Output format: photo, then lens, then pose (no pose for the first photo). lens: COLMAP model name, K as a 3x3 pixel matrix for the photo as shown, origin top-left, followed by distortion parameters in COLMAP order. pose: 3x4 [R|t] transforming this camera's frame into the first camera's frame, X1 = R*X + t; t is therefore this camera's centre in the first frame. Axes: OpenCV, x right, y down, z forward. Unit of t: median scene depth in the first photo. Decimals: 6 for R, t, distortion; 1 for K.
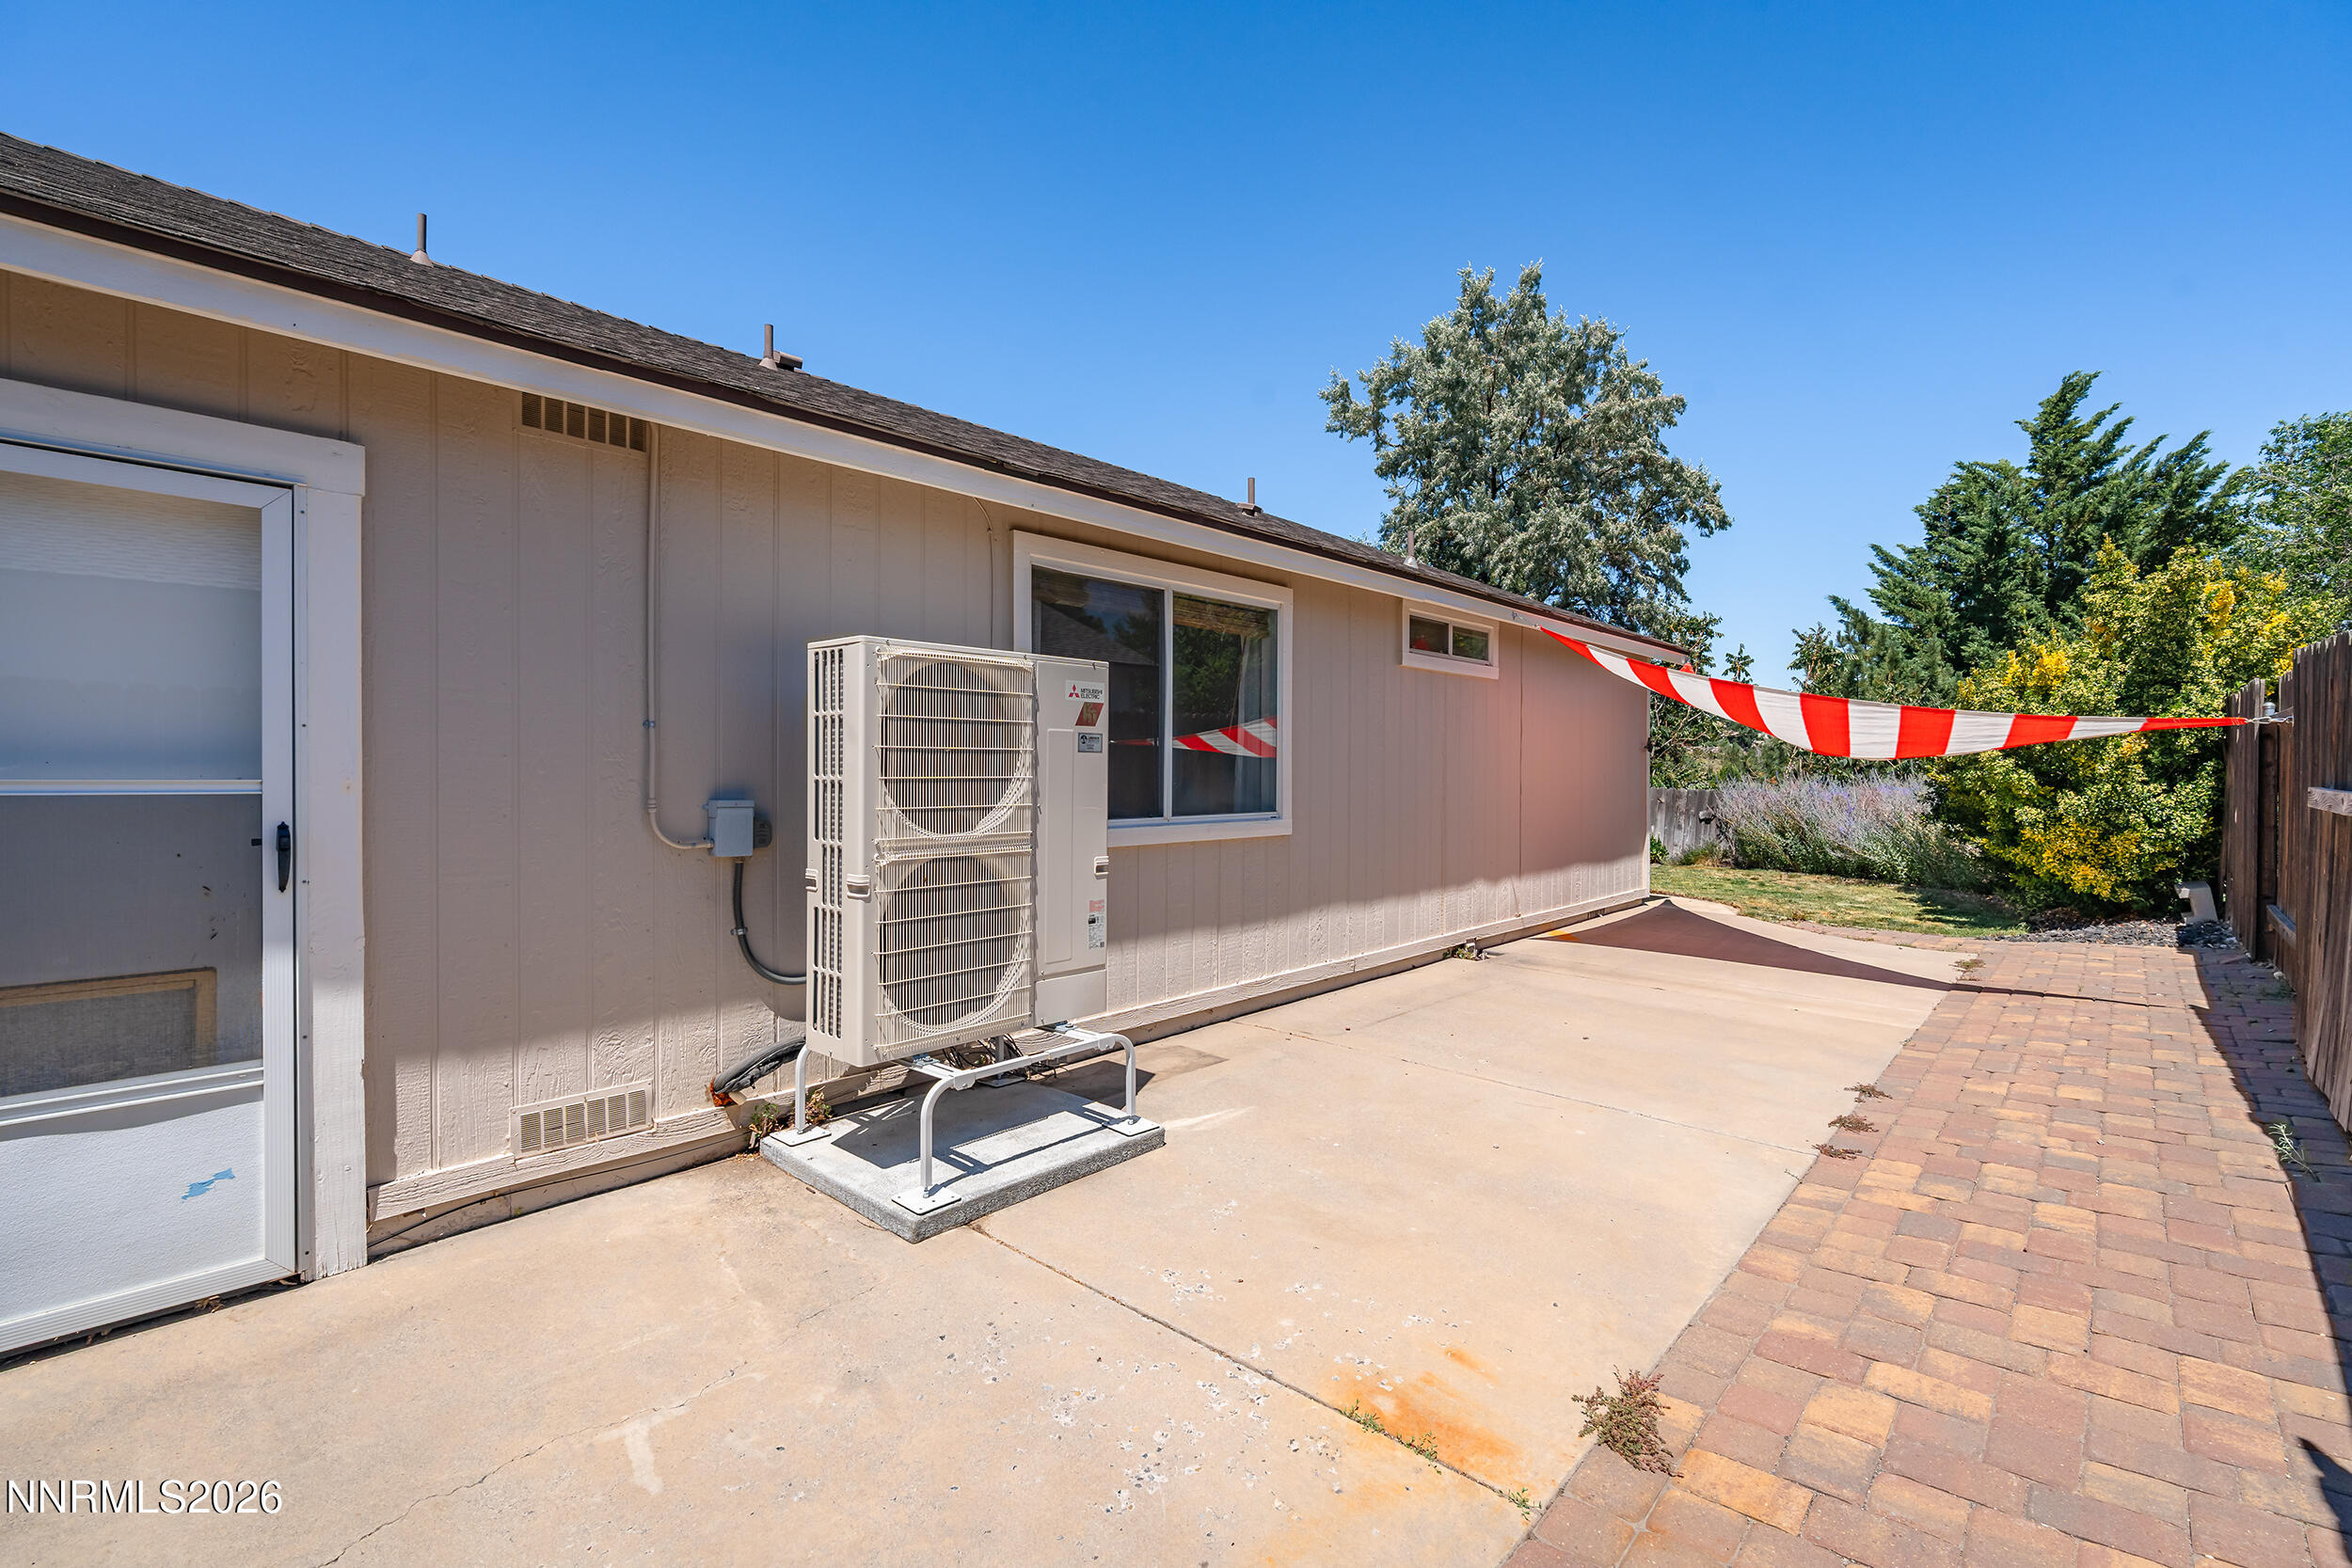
lens RADIAL K [[1070.9, 0, 1169.2], [0, 1070.9, 774.2], [0, 0, 1]] dist [-0.001912, 0.001910]
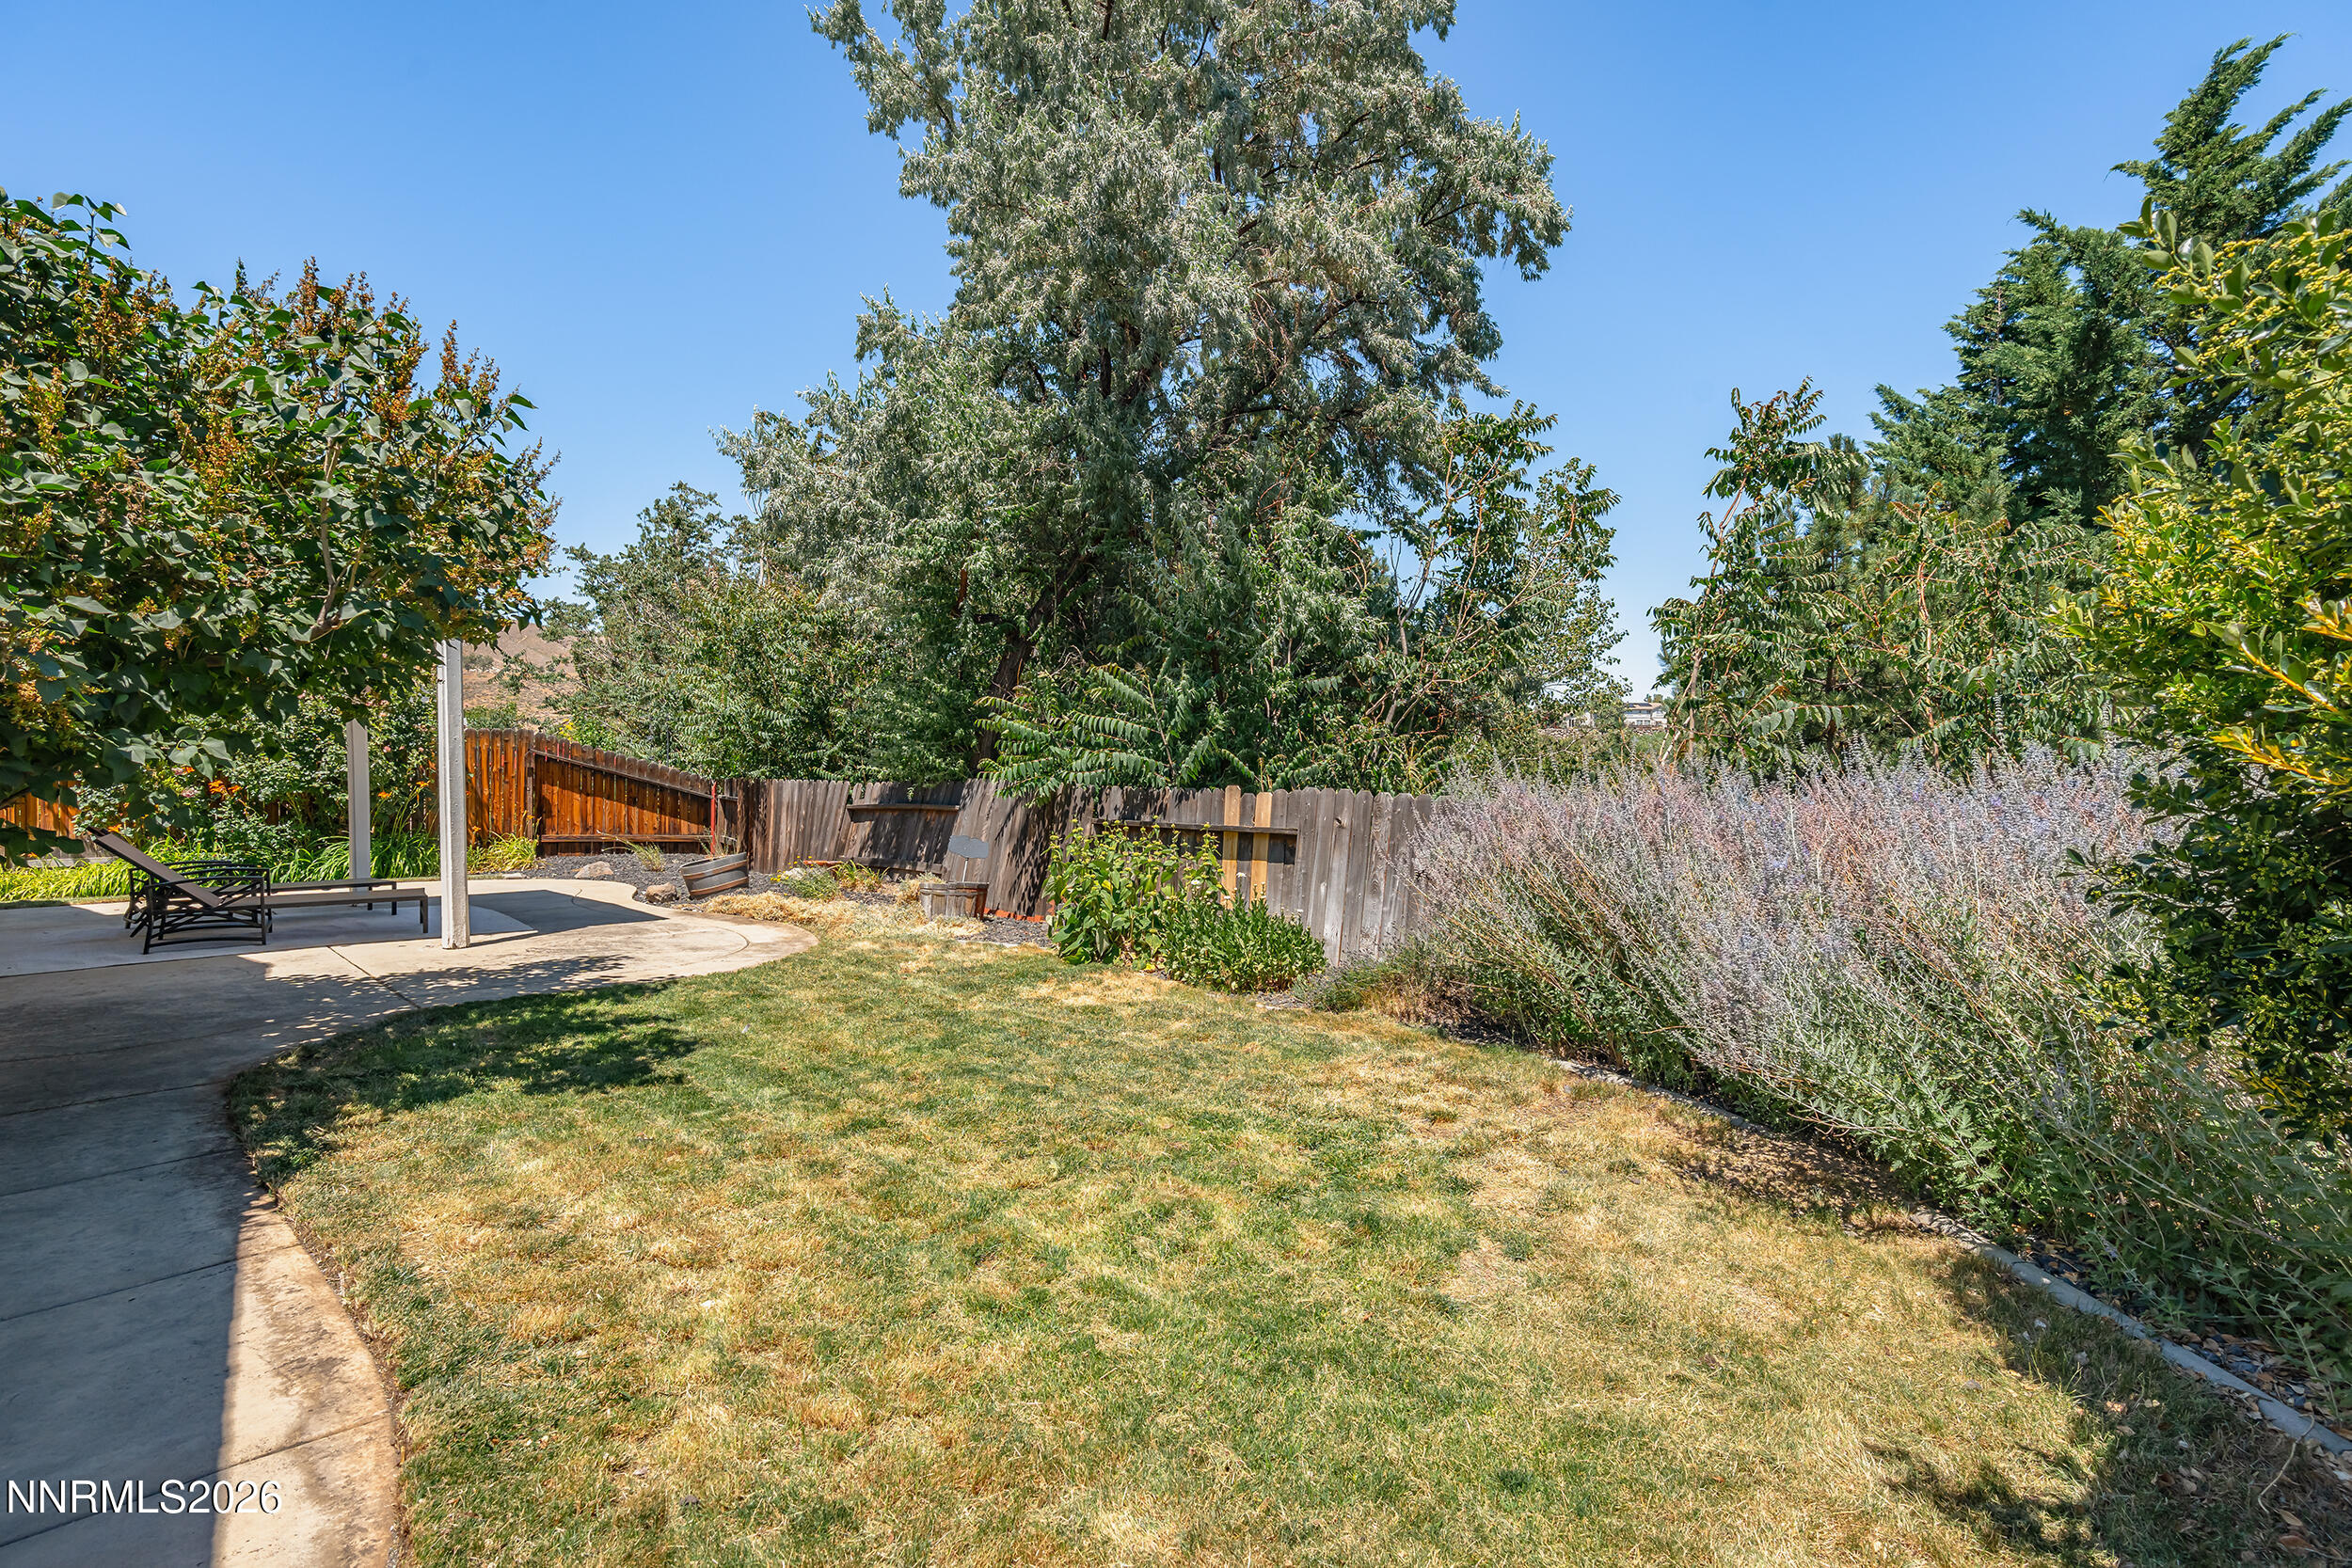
lens RADIAL K [[1070.9, 0, 1181.4], [0, 1070.9, 794.6], [0, 0, 1]] dist [-0.001912, 0.001910]
pose [[0.999958, -0.003962, 0.008305, 0.283318], [0.003657, 0.999333, 0.036348, 0.000637], [-0.008444, -0.036316, 0.999305, 0.427581]]
